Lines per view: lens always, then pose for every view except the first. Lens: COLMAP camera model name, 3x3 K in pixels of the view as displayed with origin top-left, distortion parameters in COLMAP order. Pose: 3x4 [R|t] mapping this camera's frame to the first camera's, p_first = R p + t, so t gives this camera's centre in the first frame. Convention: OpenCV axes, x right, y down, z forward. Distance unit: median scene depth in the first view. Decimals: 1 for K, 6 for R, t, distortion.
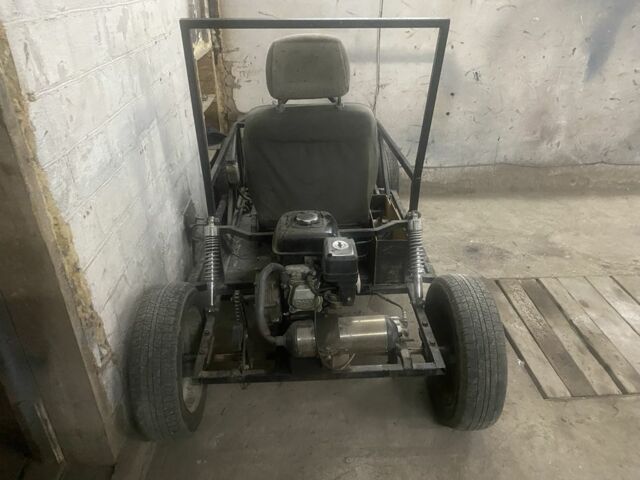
lens RADIAL K [[482.6, 0, 320.8], [0, 482.6, 242.6], [0, 0, 1]] dist [0.007181, 0.001485]
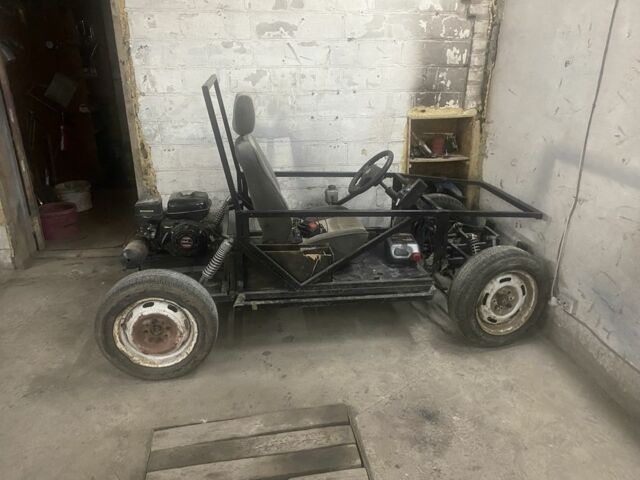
lens RADIAL K [[482.6, 0, 321.4], [0, 482.6, 237.3], [0, 0, 1]] dist [0.007181, 0.001485]
pose [[0.108864, 0.369708, -0.922748, 0.805531], [-0.484170, 0.830436, 0.275601, -0.304613], [0.868175, 0.416764, 0.269406, 0.518490]]
